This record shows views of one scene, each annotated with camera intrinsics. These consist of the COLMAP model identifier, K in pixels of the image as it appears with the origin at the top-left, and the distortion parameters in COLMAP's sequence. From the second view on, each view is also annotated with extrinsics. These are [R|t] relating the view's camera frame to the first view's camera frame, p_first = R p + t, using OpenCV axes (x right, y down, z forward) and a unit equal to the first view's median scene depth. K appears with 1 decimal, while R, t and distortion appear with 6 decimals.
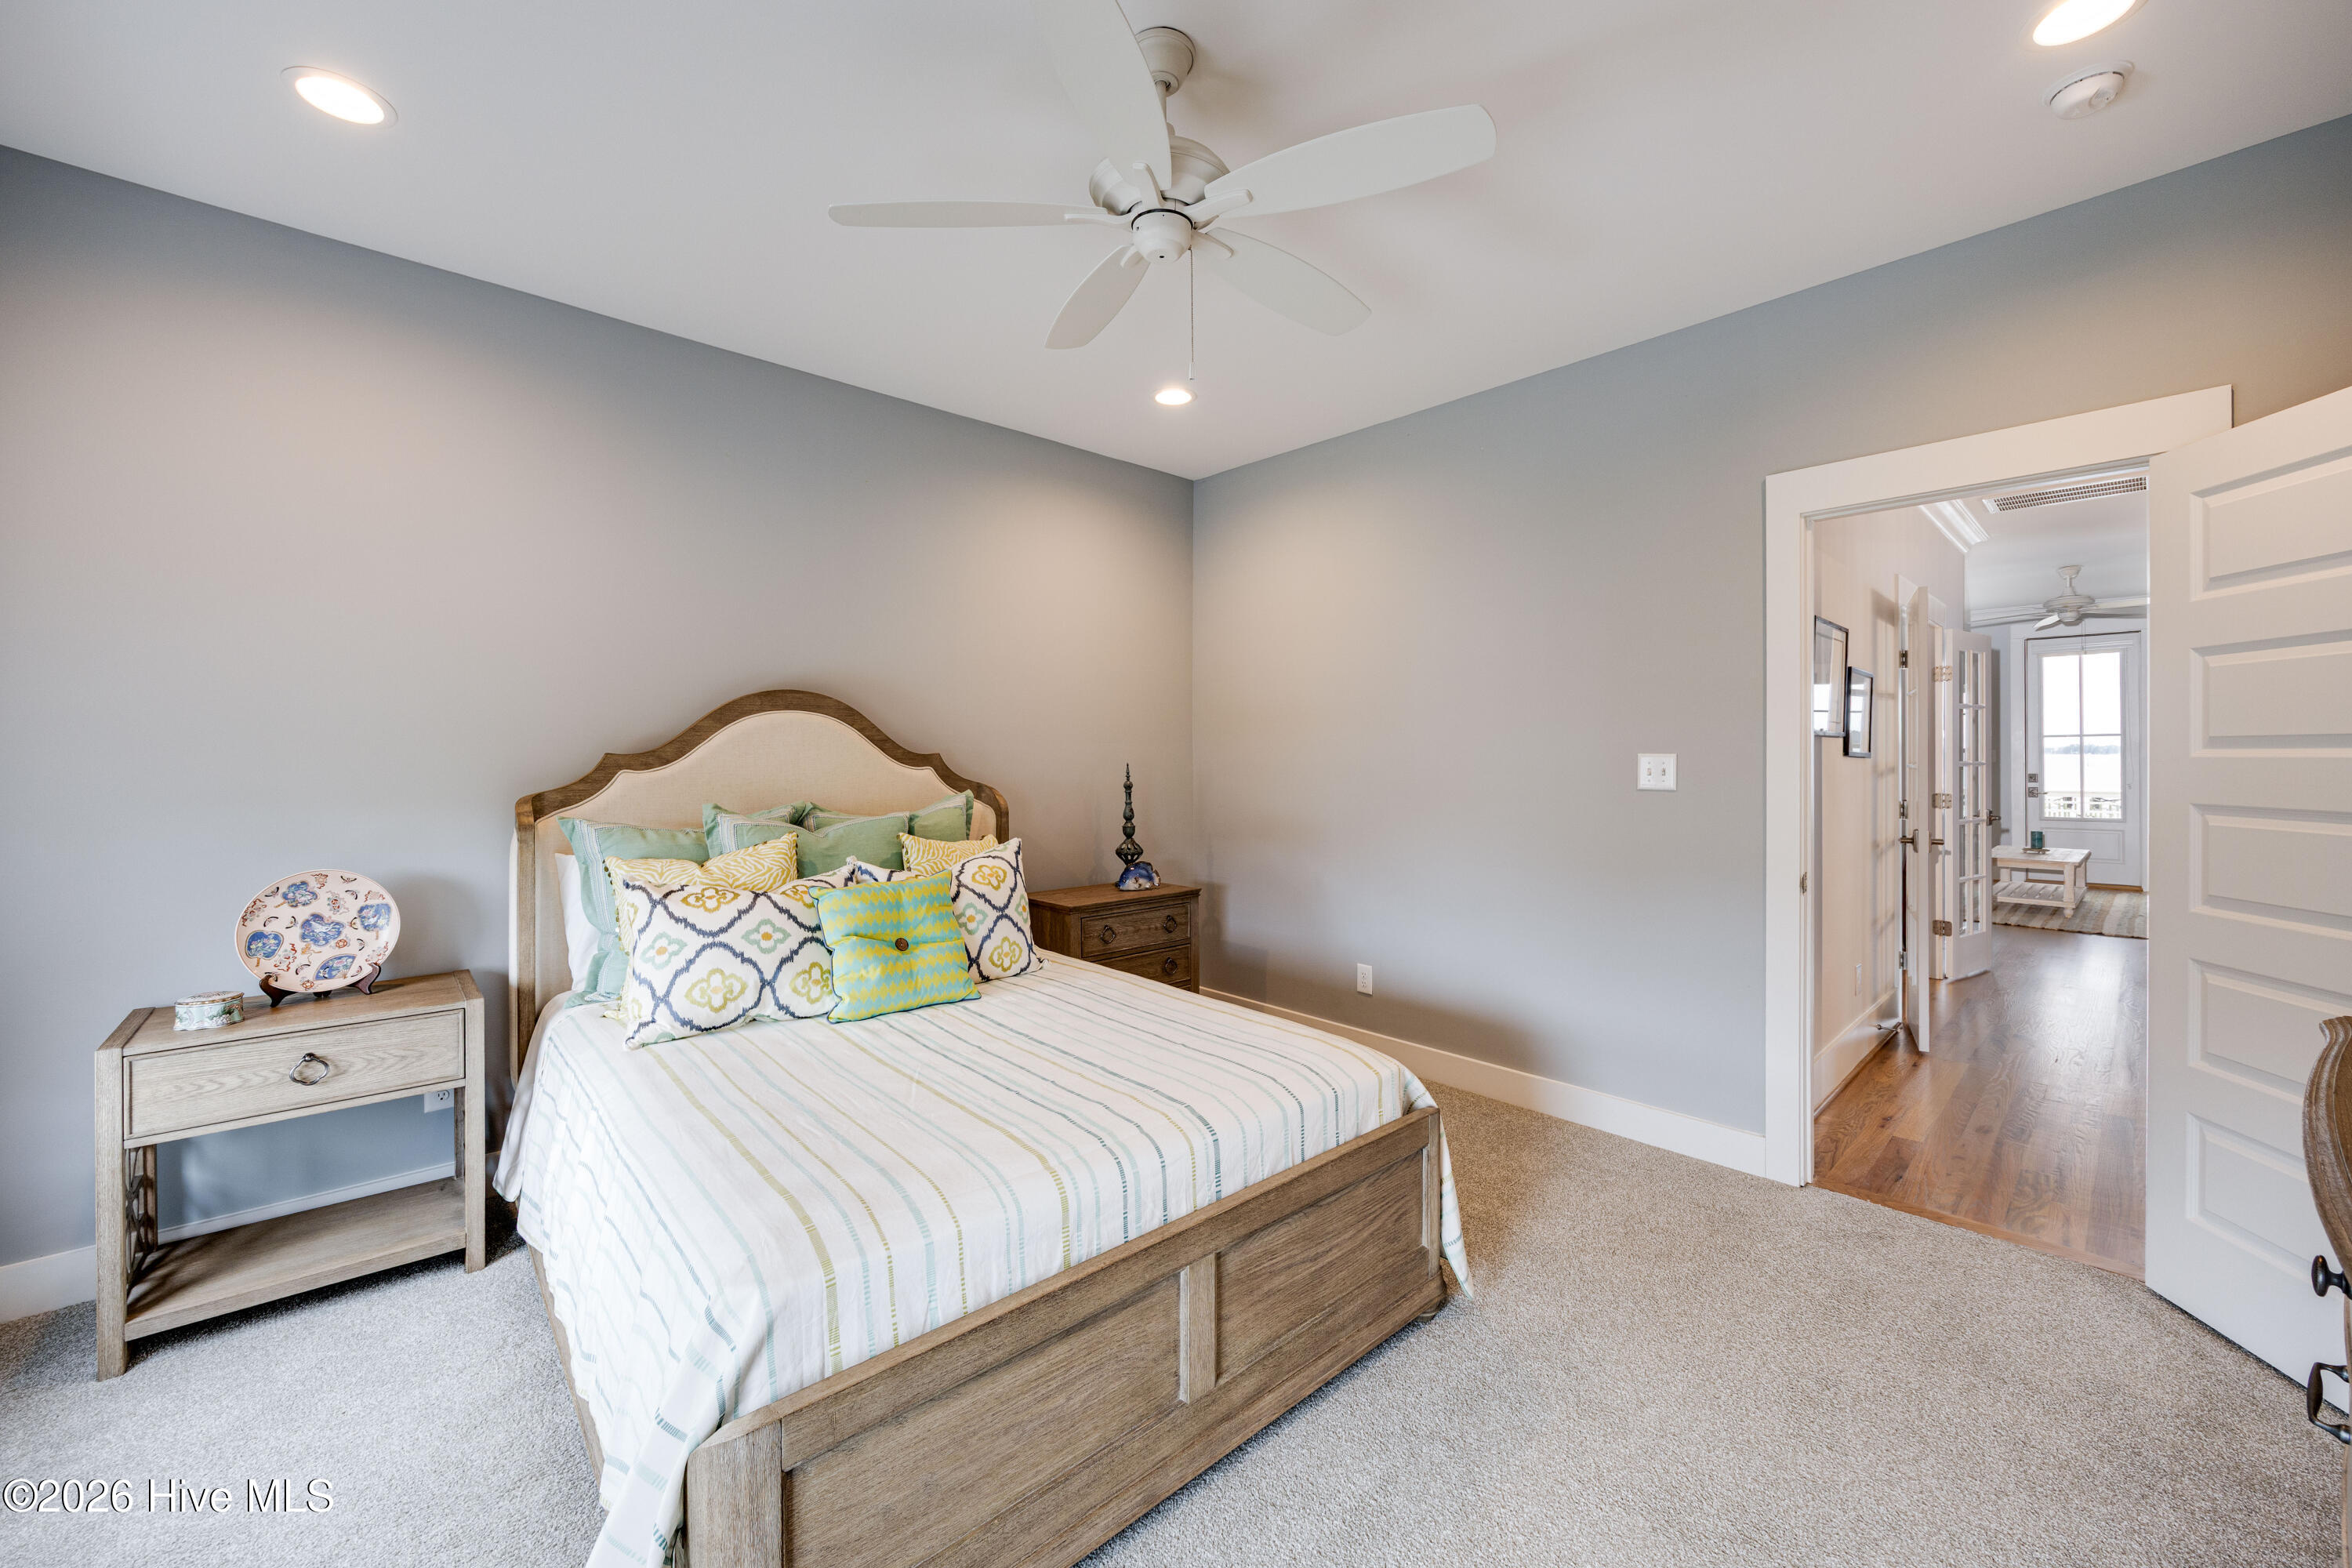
lens RADIAL K [[893.7, 0, 1166.2], [0, 893.7, 774.0], [0, 0, 1]] dist [0.001349, 0.000203]
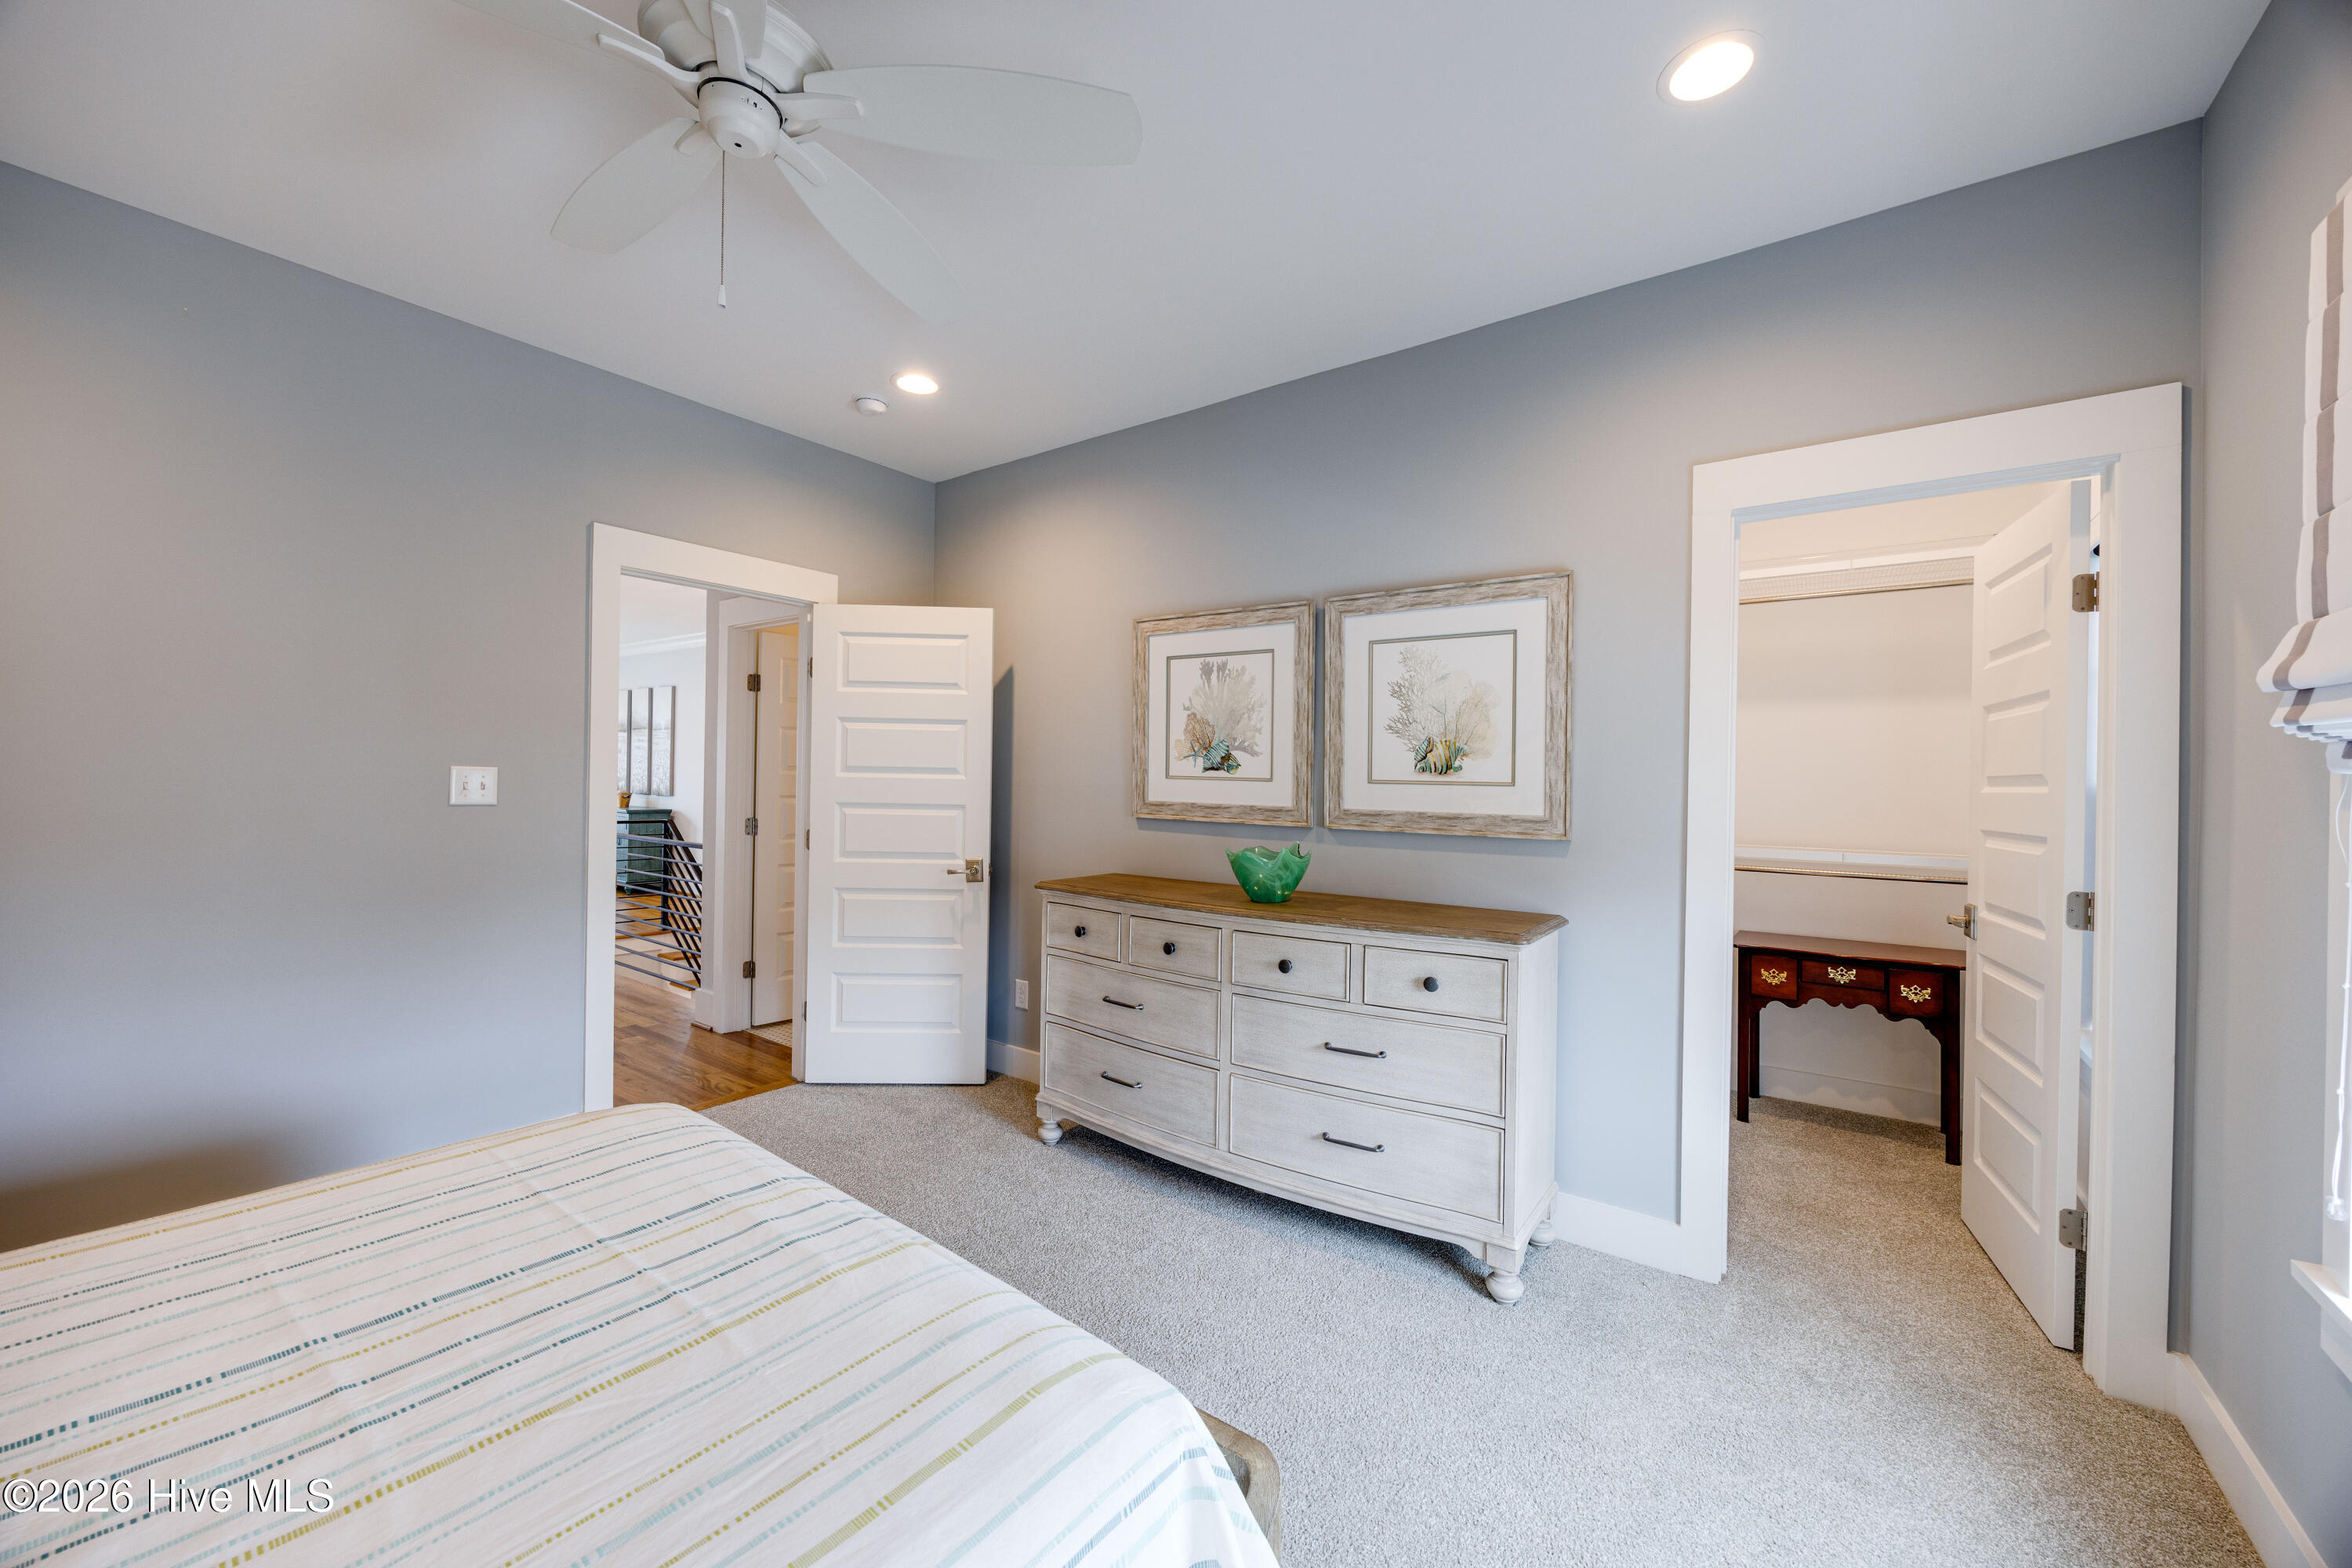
lens RADIAL K [[893.7, 0, 1166.2], [0, 893.7, 774.0], [0, 0, 1]] dist [0.001349, 0.000203]
pose [[-0.193960, 0.010574, 0.980952, -0.771460], [0.003250, 0.999943, -0.010136, -0.003854], [-0.981004, 0.001222, -0.193983, 0.700058]]
